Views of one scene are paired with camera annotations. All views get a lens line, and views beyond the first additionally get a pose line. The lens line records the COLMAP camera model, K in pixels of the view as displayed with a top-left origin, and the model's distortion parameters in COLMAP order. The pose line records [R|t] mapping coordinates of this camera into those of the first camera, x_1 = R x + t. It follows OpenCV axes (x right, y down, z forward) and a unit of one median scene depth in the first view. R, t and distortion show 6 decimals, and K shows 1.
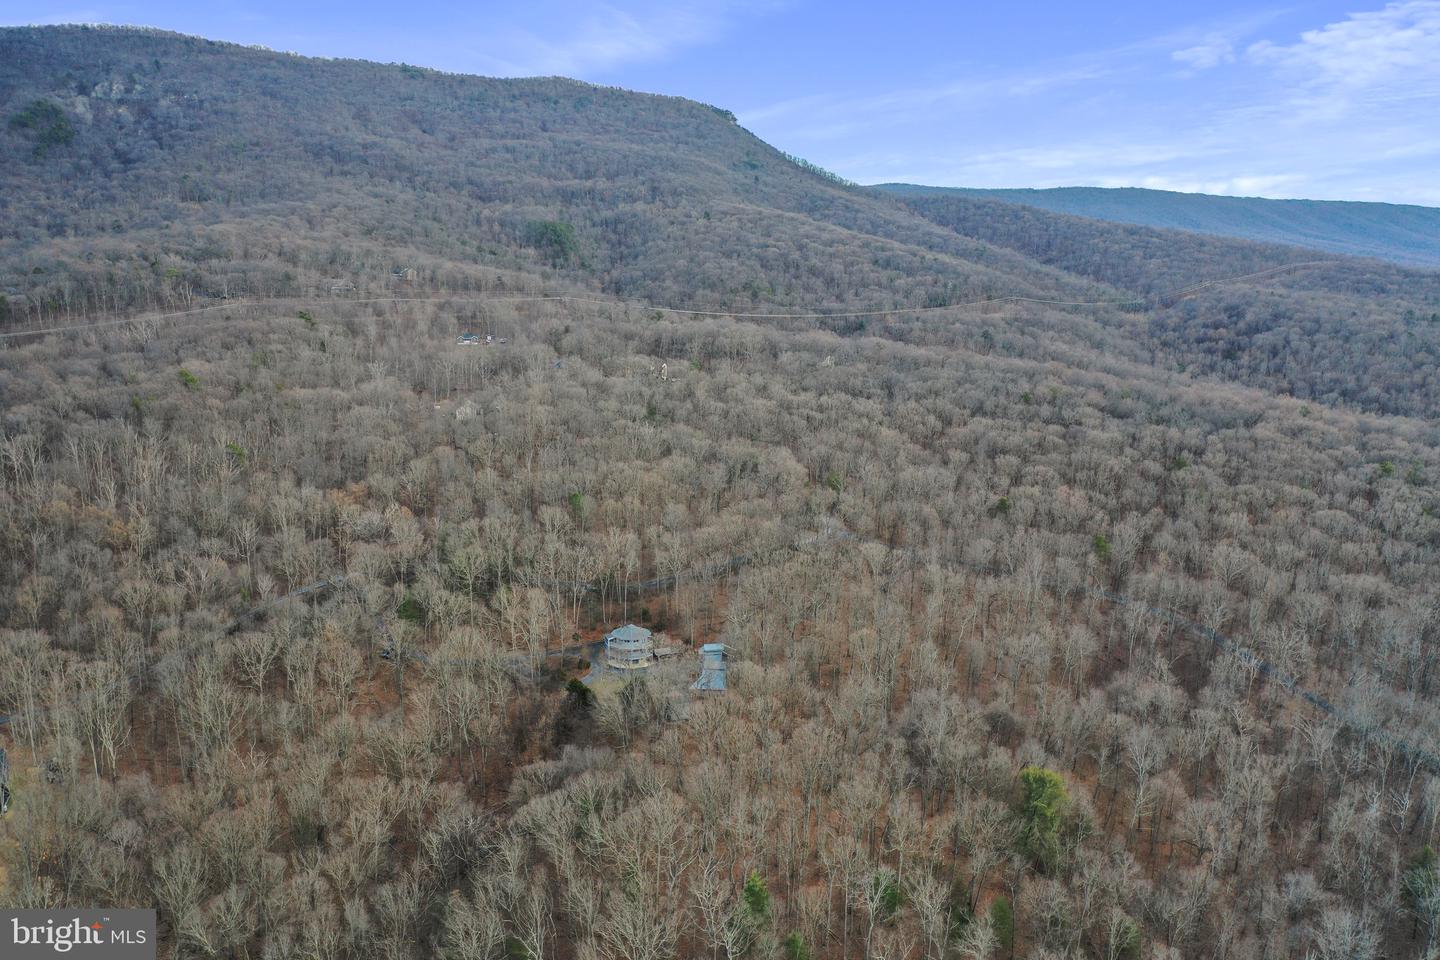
lens RADIAL K [[1127.3, 0, 718.3], [0, 1127.3, 479.2], [0, 0, 1]] dist [-0.010242, 0.001907]
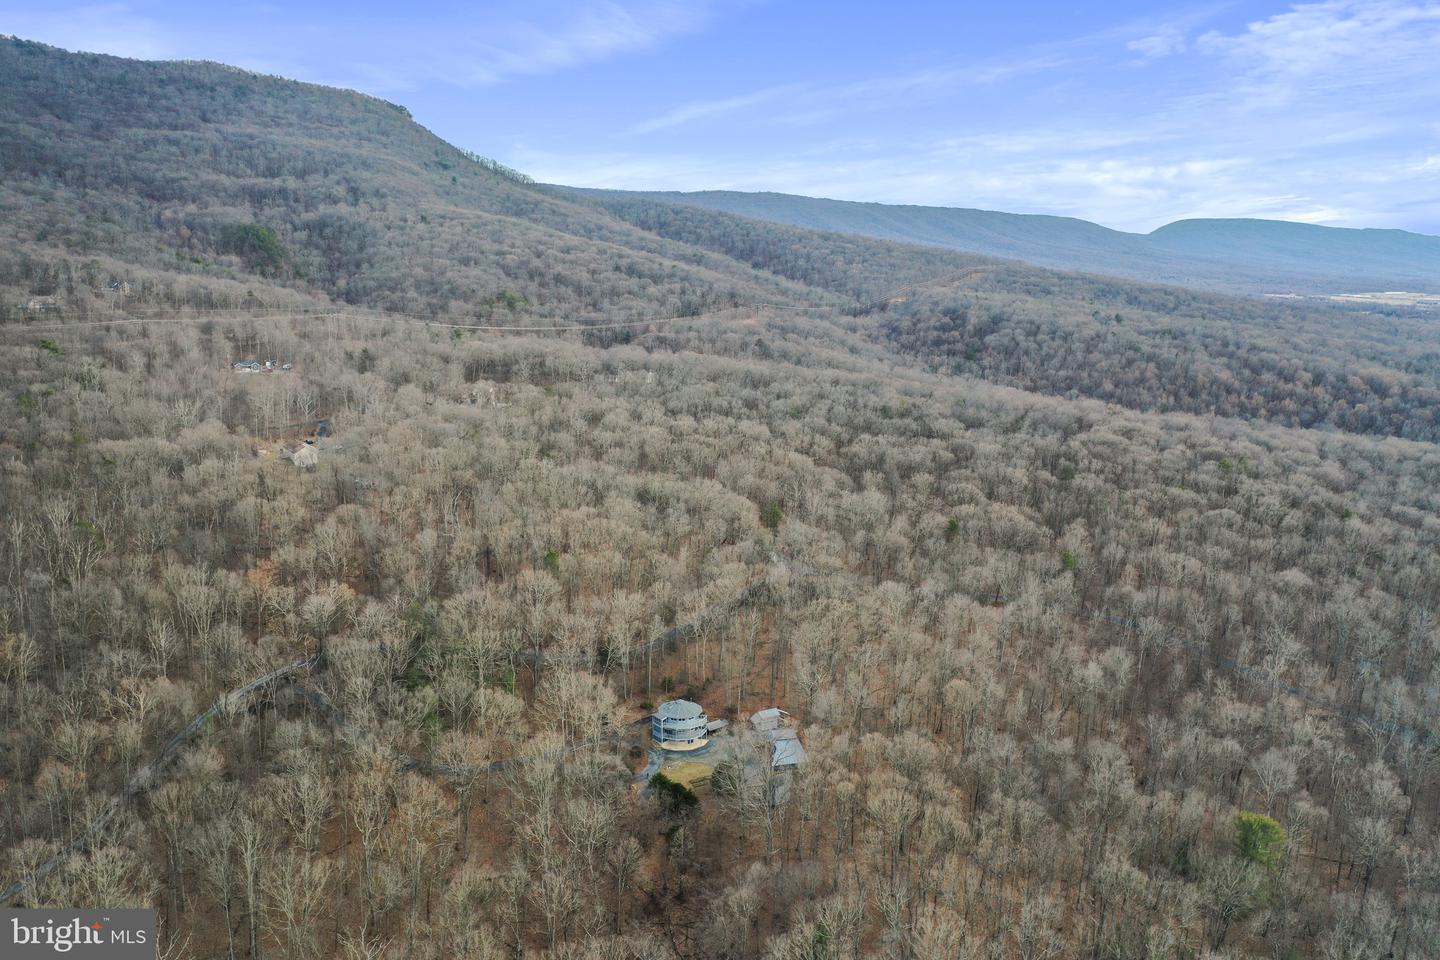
lens RADIAL K [[1127.3, 0, 717.7], [0, 1127.3, 477.7], [0, 0, 1]] dist [-0.010242, 0.001907]
pose [[0.950037, -0.059755, 0.306366, -0.090335], [0.059996, 0.998161, 0.008637, -0.014994], [-0.306318, 0.010176, 0.951875, 0.040988]]
